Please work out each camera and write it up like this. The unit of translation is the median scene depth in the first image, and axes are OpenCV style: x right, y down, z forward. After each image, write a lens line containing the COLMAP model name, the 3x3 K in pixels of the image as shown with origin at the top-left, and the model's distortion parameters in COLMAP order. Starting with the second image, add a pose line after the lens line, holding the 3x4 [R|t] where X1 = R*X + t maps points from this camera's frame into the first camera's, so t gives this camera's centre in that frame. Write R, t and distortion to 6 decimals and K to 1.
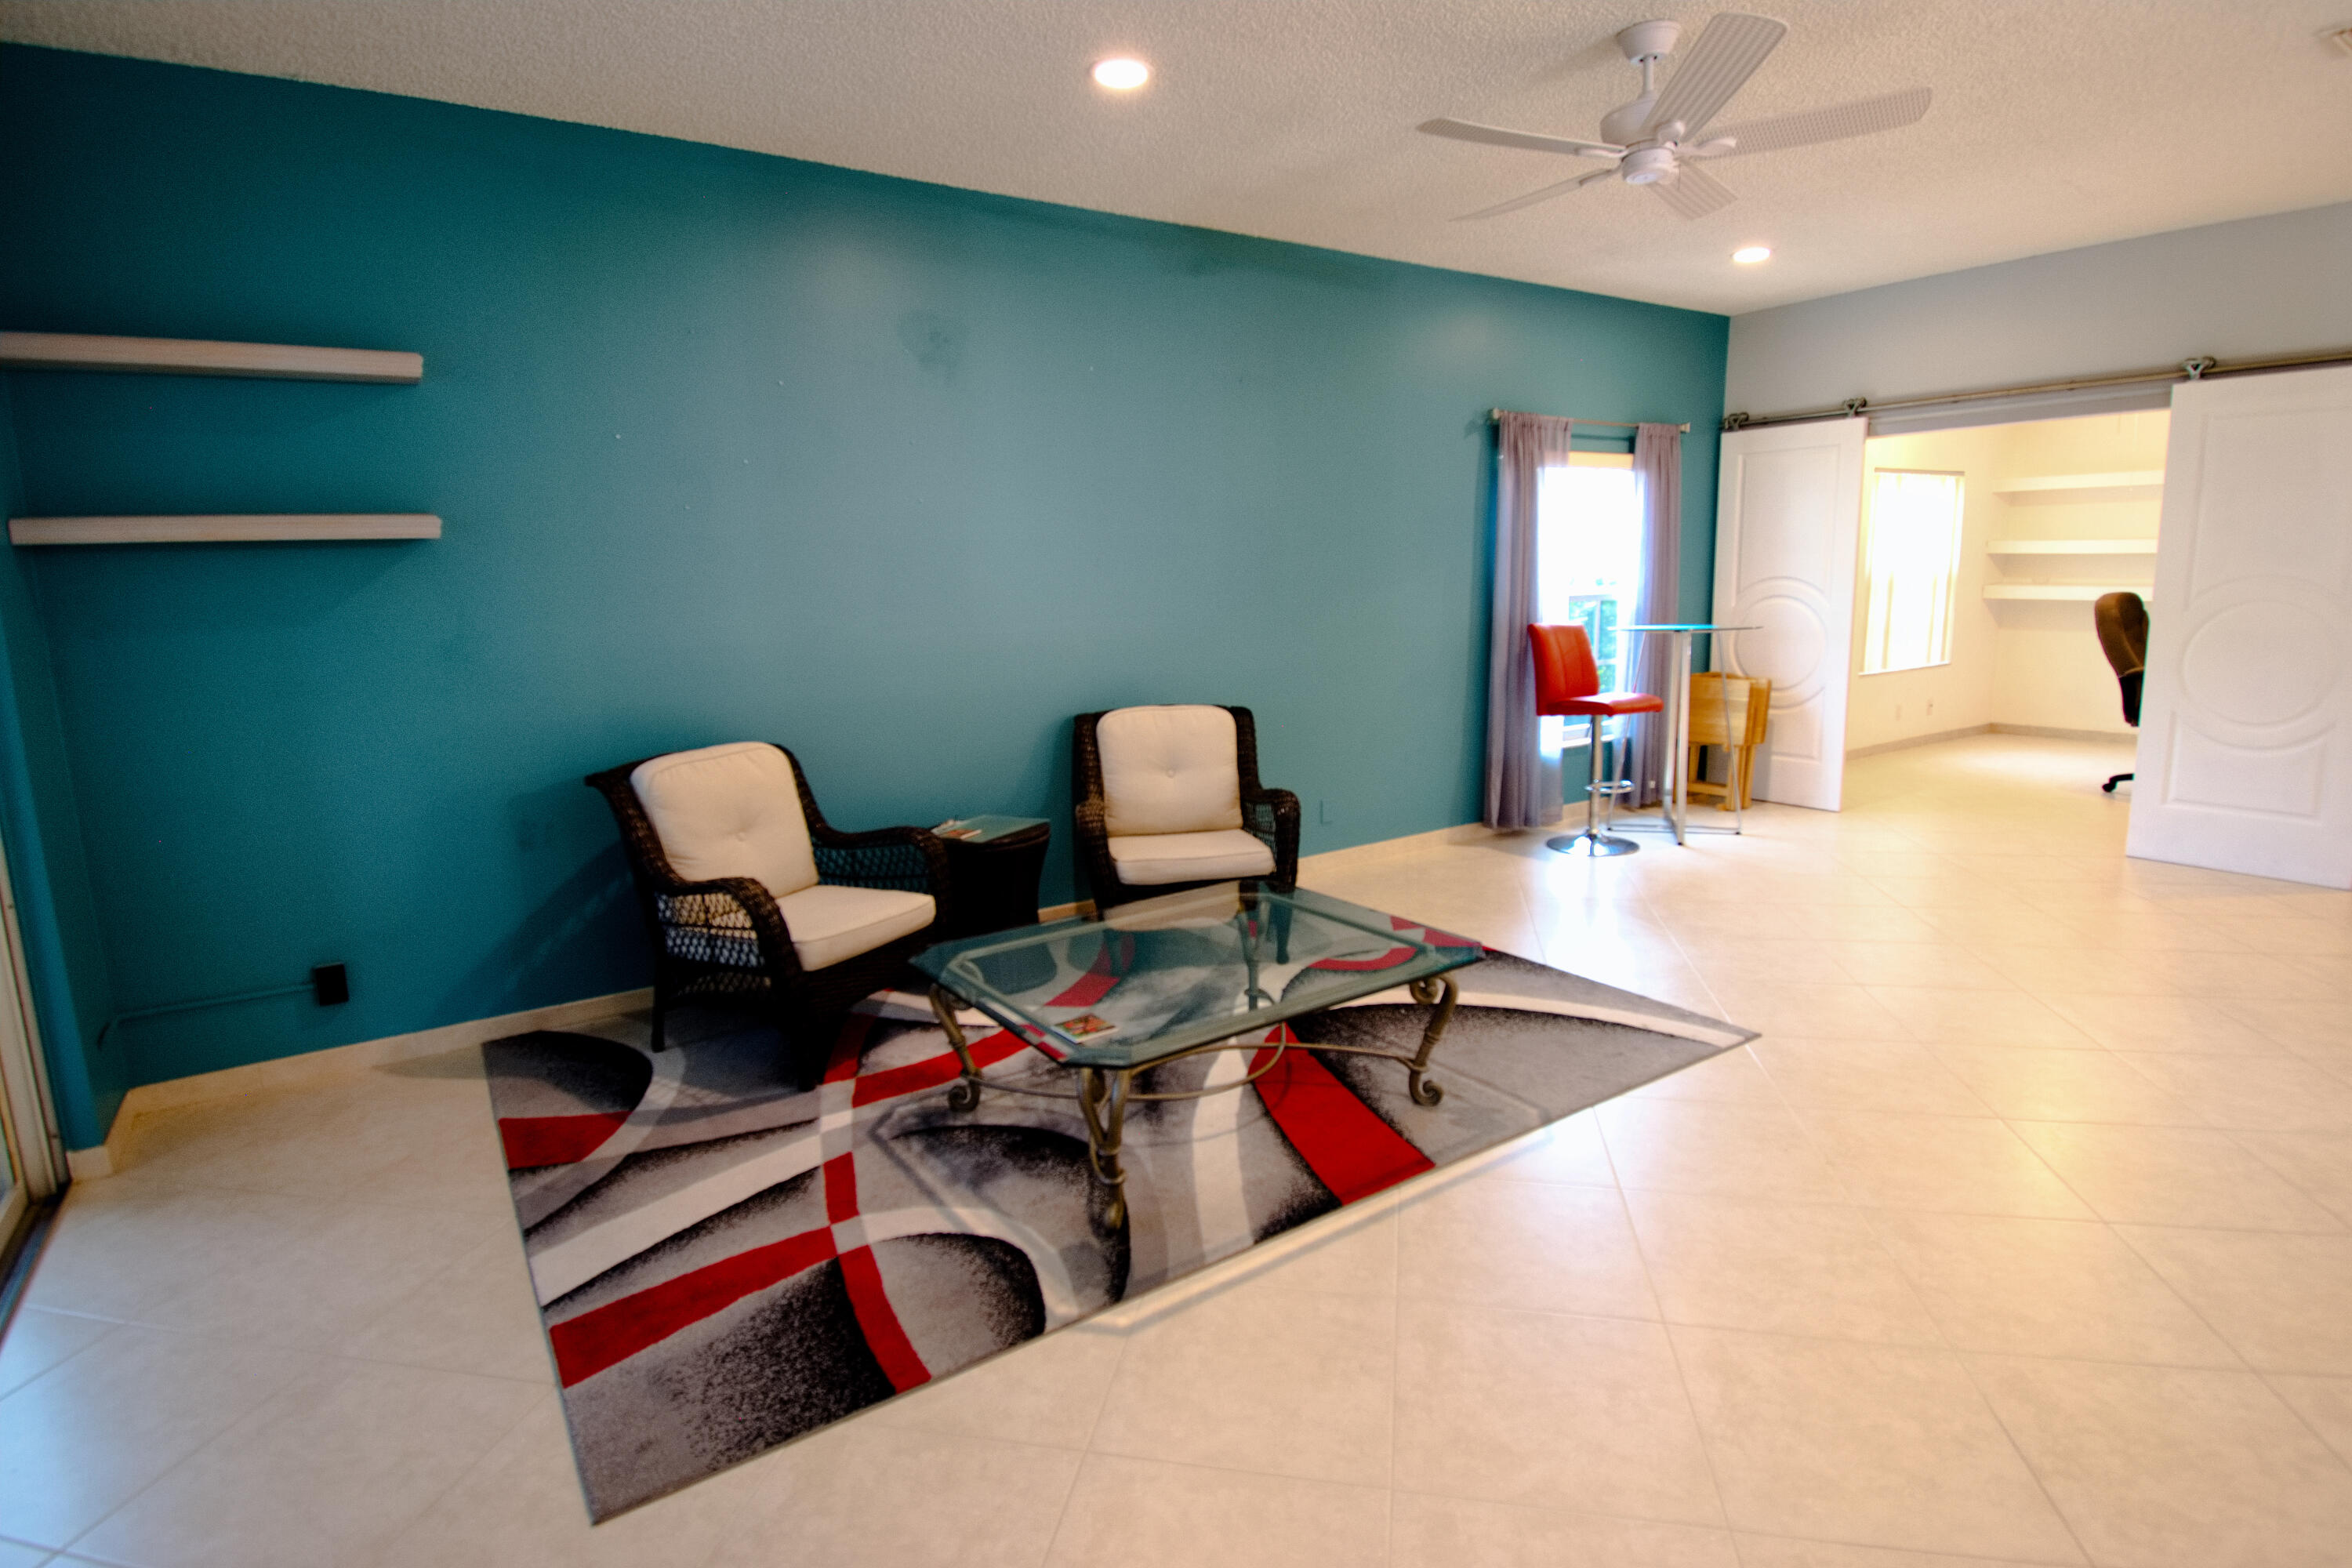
lens RADIAL K [[1188.4, 0, 1164.8], [0, 1188.4, 772.1], [0, 0, 1]] dist [0.013099, -0.024542]
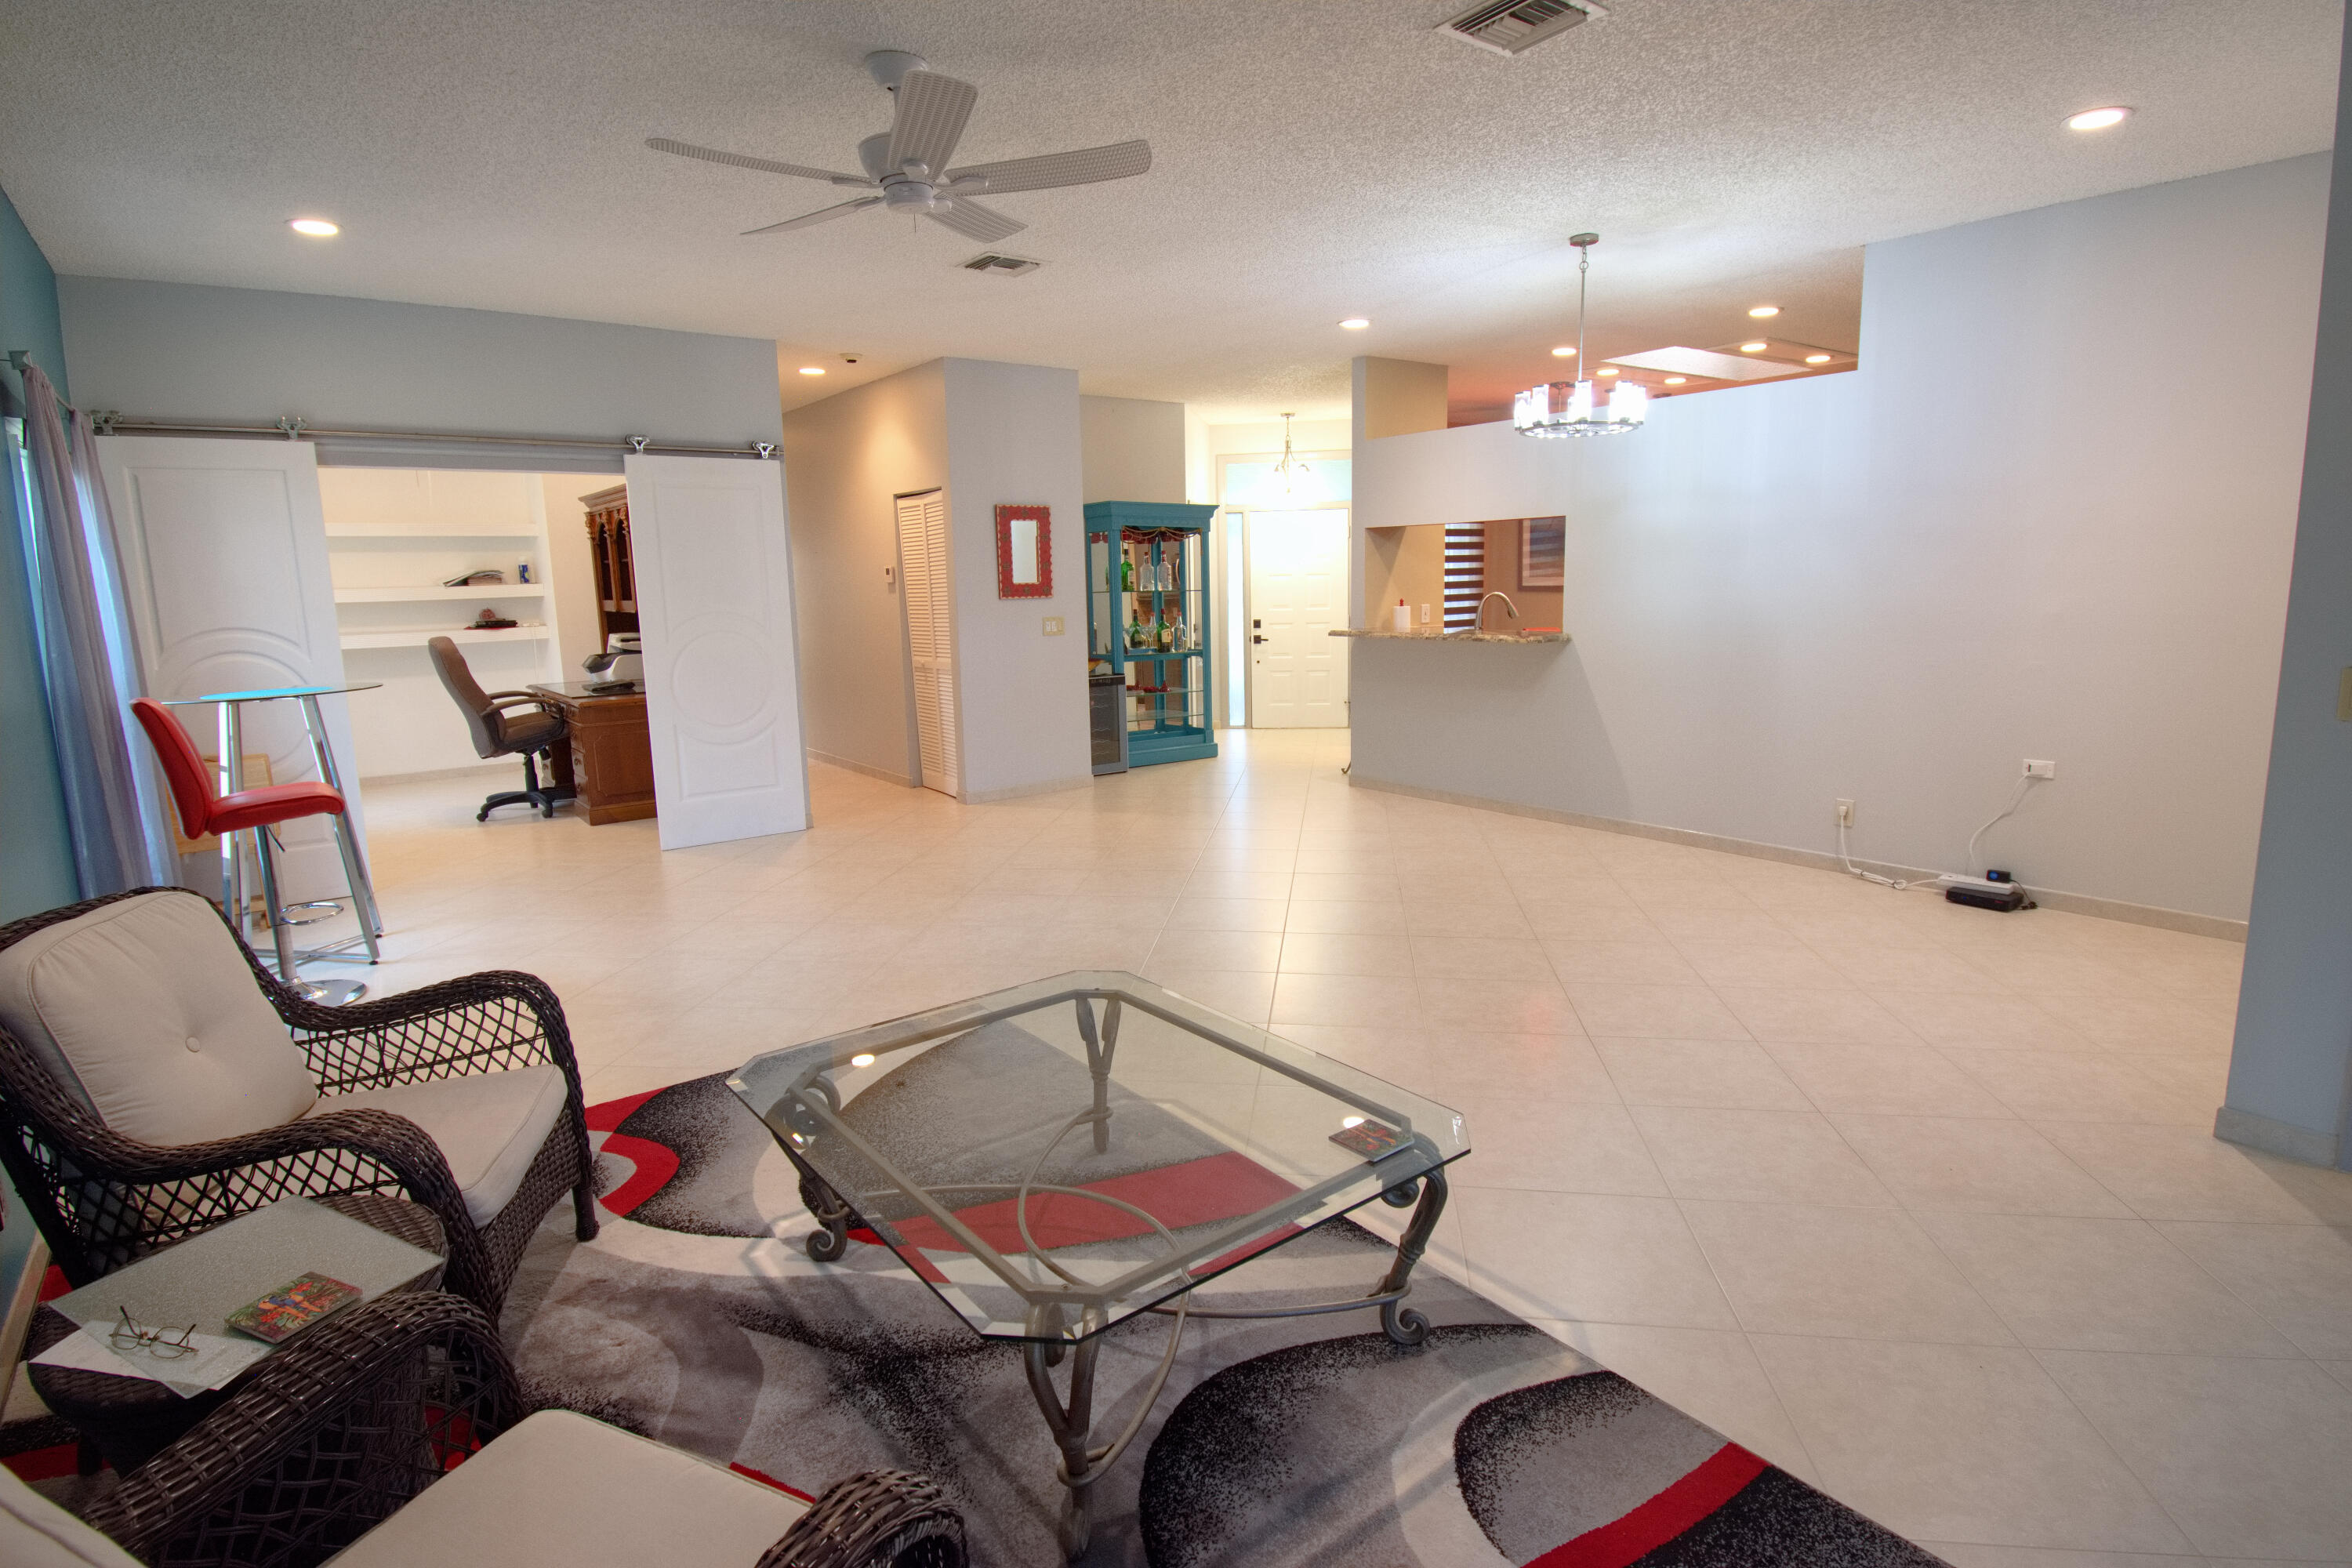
lens RADIAL K [[1188.4, 0, 1181.2], [0, 1188.4, 779.3], [0, 0, 1]] dist [0.013099, -0.024542]
pose [[-0.070631, -0.140670, 0.987534, -0.418603], [0.189918, 0.970001, 0.151756, -0.086344], [-0.979256, 0.198270, -0.041797, 0.566068]]
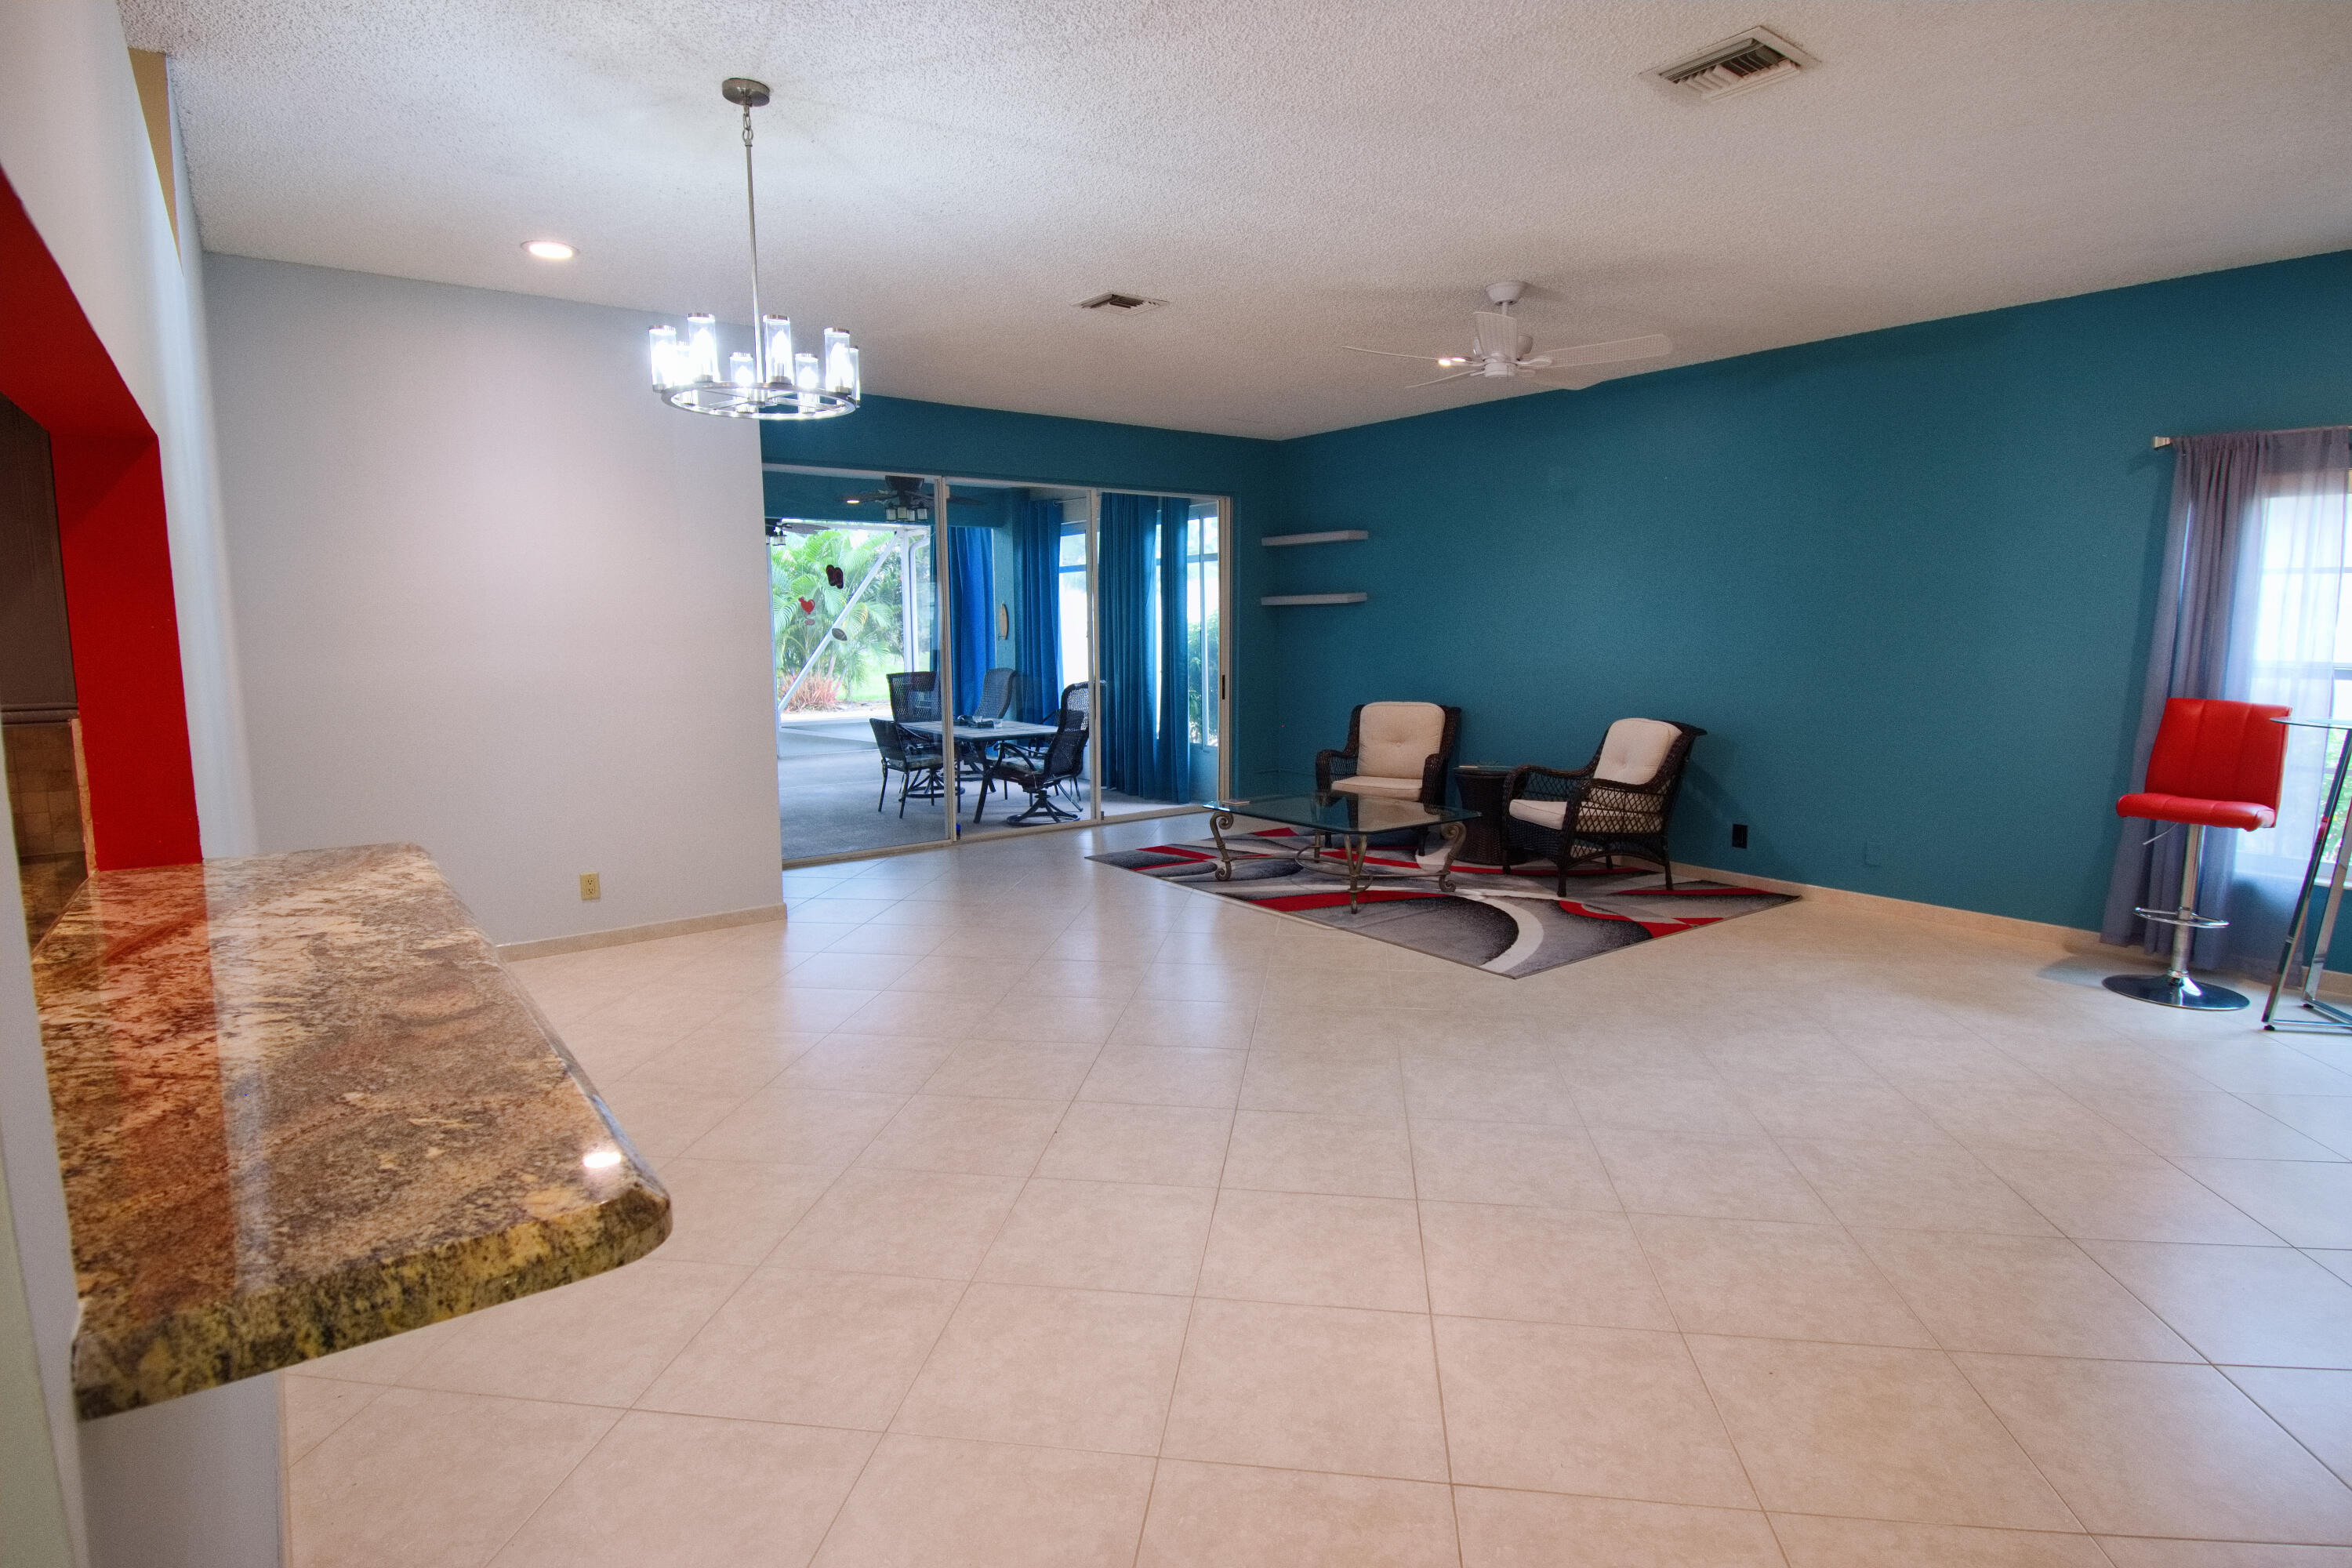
lens RADIAL K [[1188.4, 0, 1176.2], [0, 1188.4, 779.4], [0, 0, 1]] dist [0.013099, -0.024542]
pose [[0.066123, 0.153854, -0.985879, 1.233593], [-0.166384, 0.975908, 0.141138, -0.088482], [0.983842, 0.154702, 0.090129, 0.324857]]
